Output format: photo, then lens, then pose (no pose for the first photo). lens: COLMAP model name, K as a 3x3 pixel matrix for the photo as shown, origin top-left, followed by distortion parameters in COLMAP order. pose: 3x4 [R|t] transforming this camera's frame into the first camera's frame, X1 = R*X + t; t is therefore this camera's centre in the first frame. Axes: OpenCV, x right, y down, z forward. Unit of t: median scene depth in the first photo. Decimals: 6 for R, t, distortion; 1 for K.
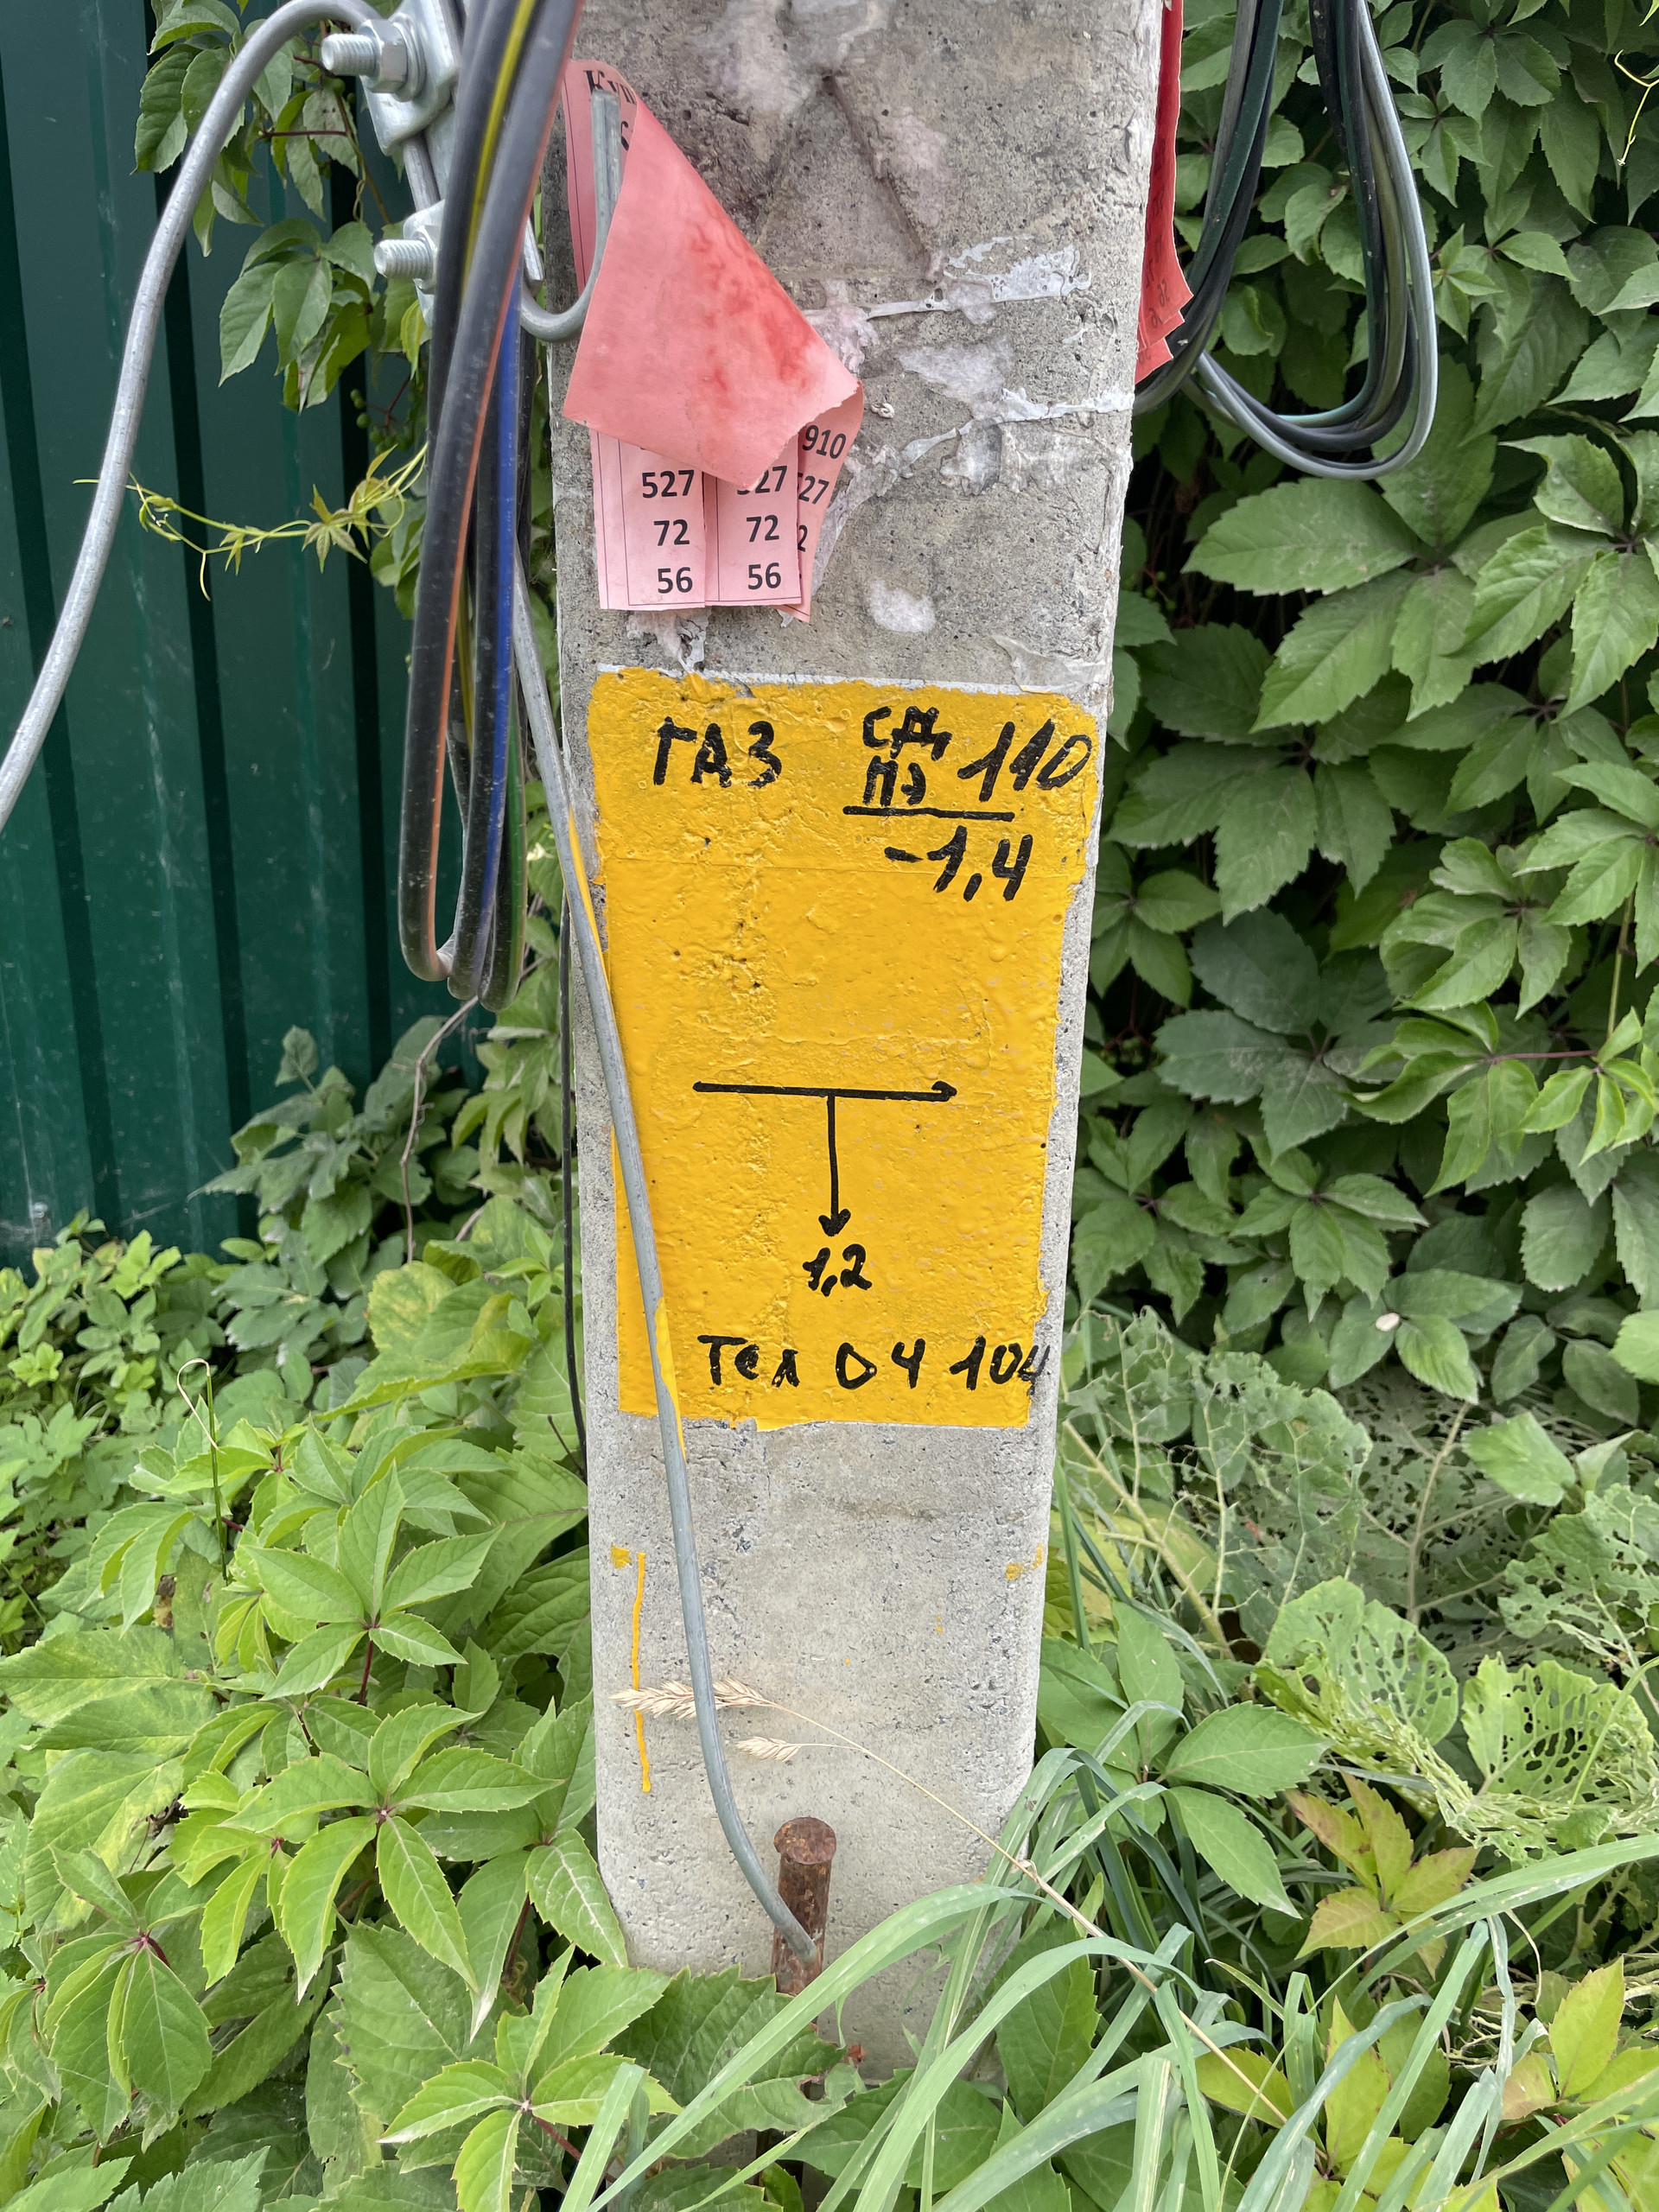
lens RADIAL K [[1666.2, 0, 825.8], [0, 1666.2, 1118.7], [0, 0, 1]] dist [0.037011, -0.026251]
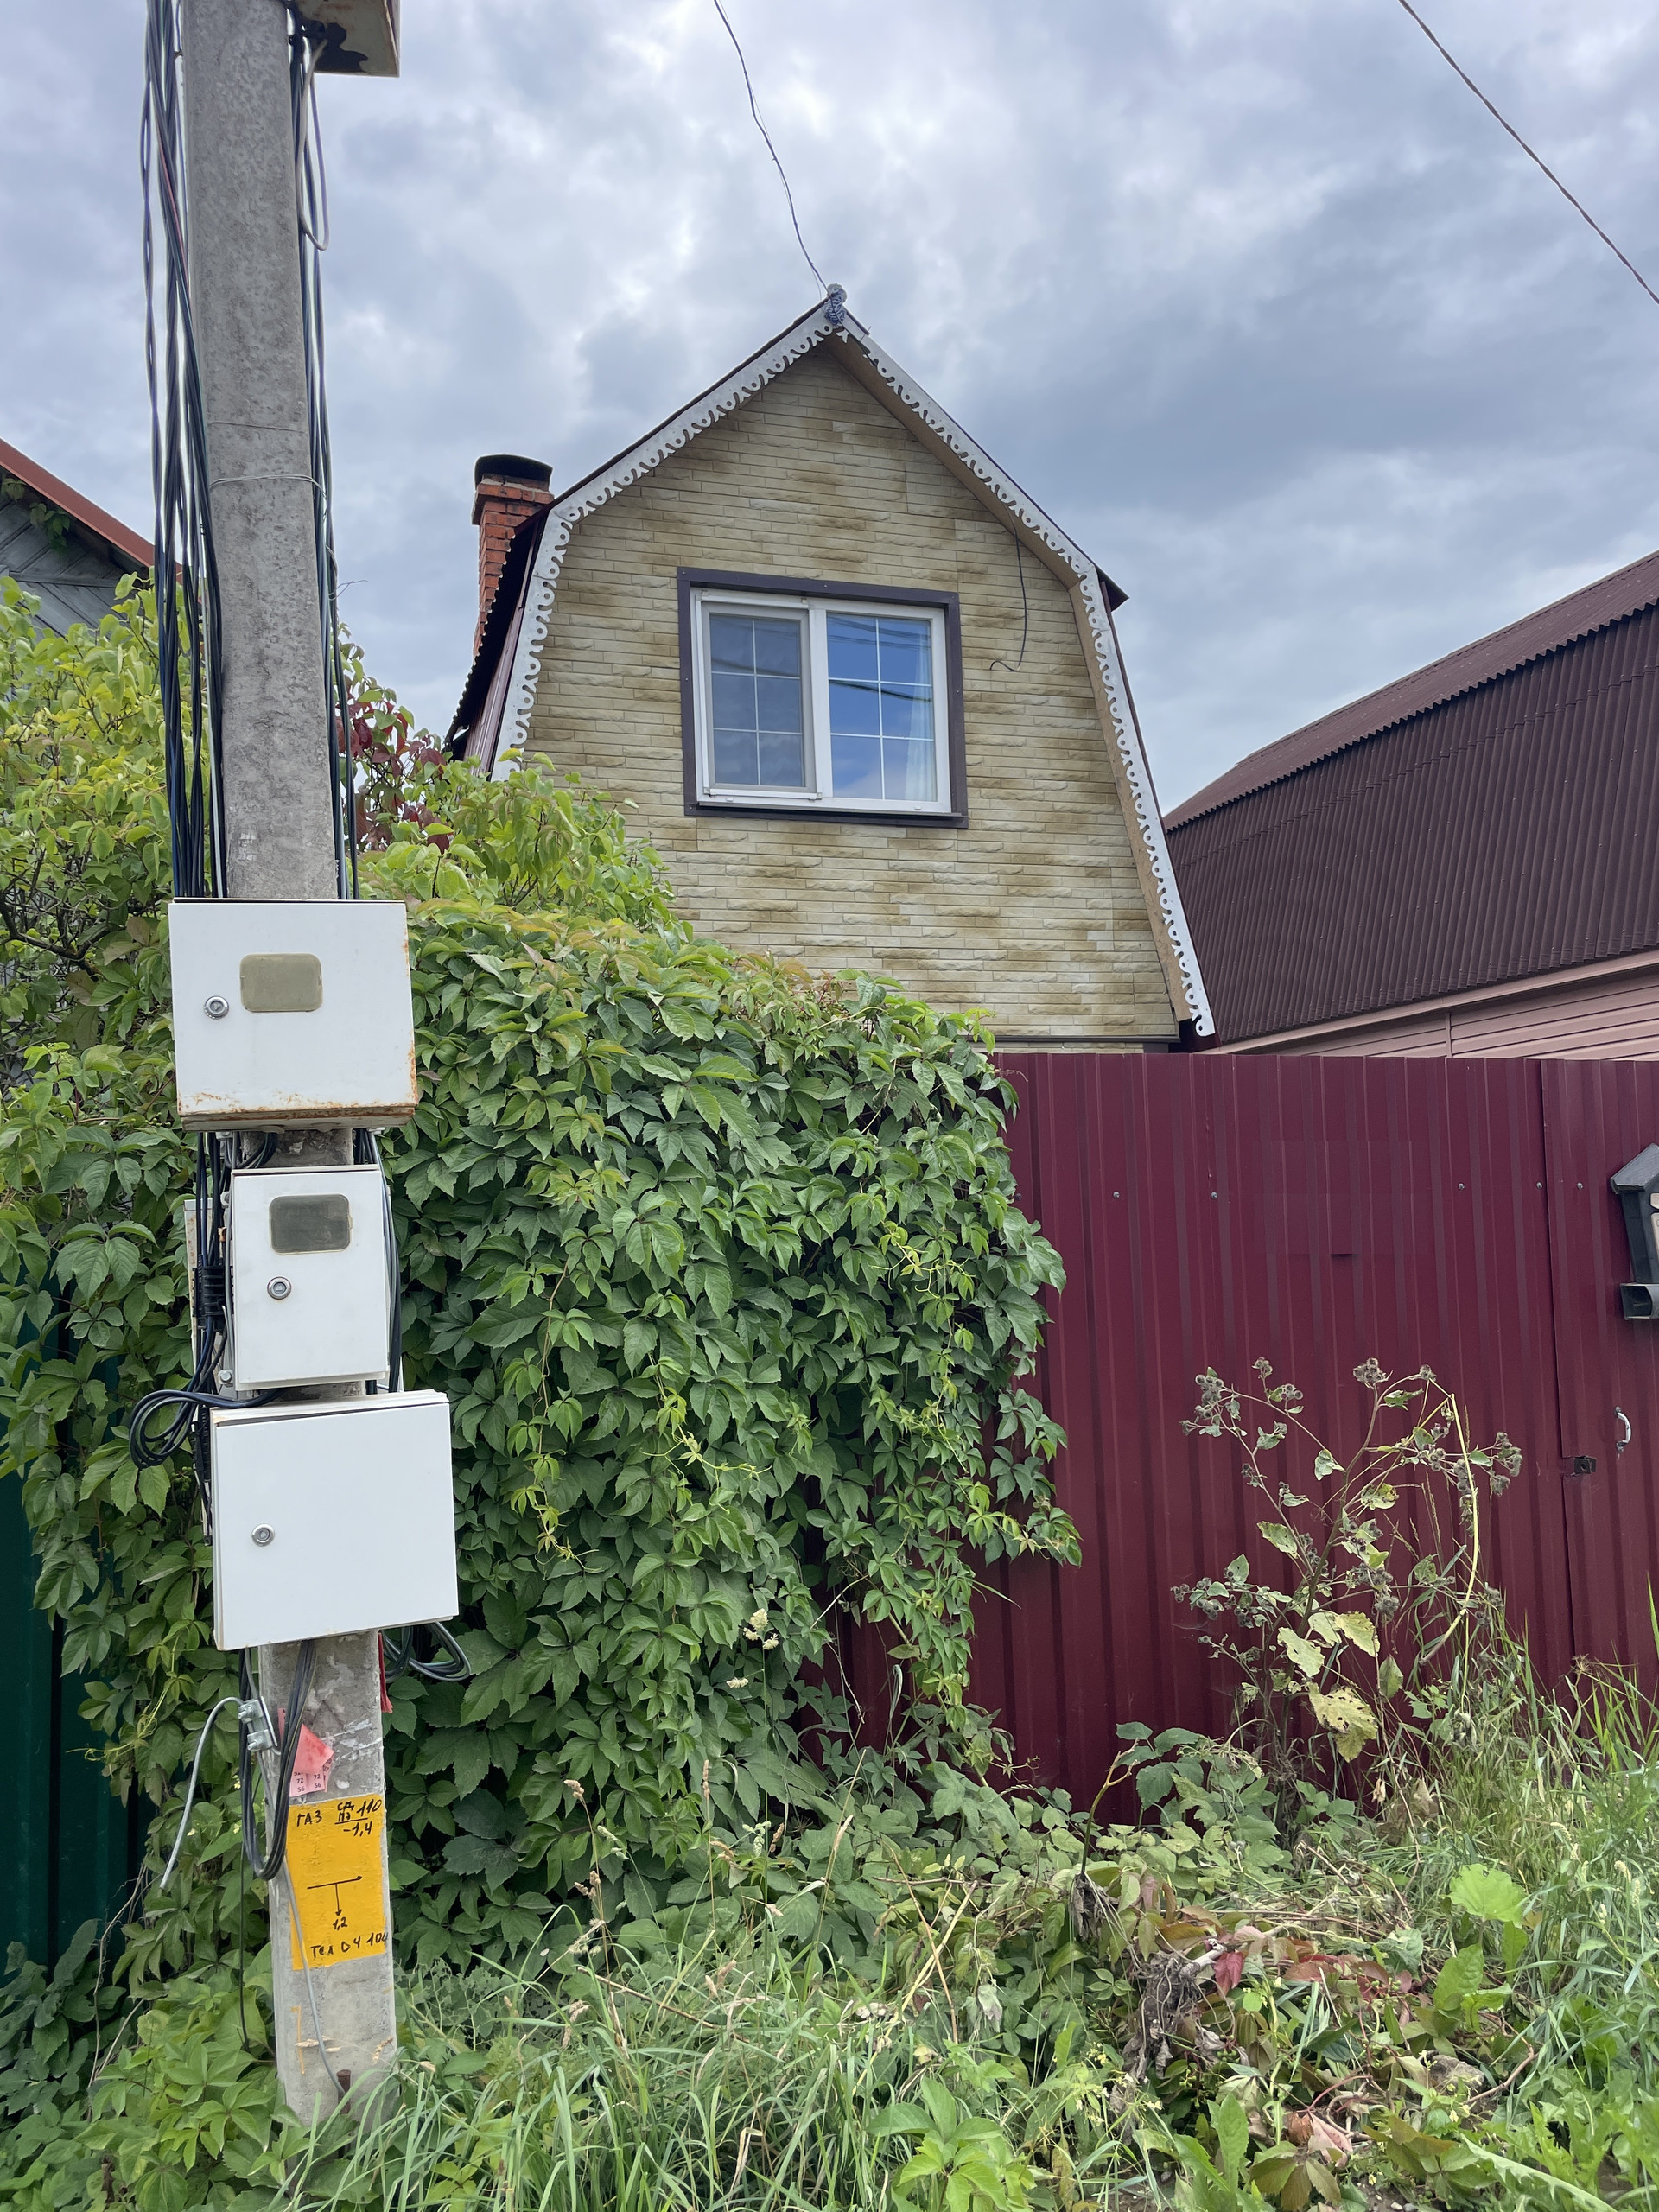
lens RADIAL K [[1666.2, 0, 830.2], [0, 1666.2, 1129.1], [0, 0, 1]] dist [0.037011, -0.026251]
pose [[0.925363, -0.052749, 0.375395, -0.165493], [0.211998, 0.892951, -0.397108, 0.116185], [-0.314262, 0.447052, 0.837487, -1.955031]]
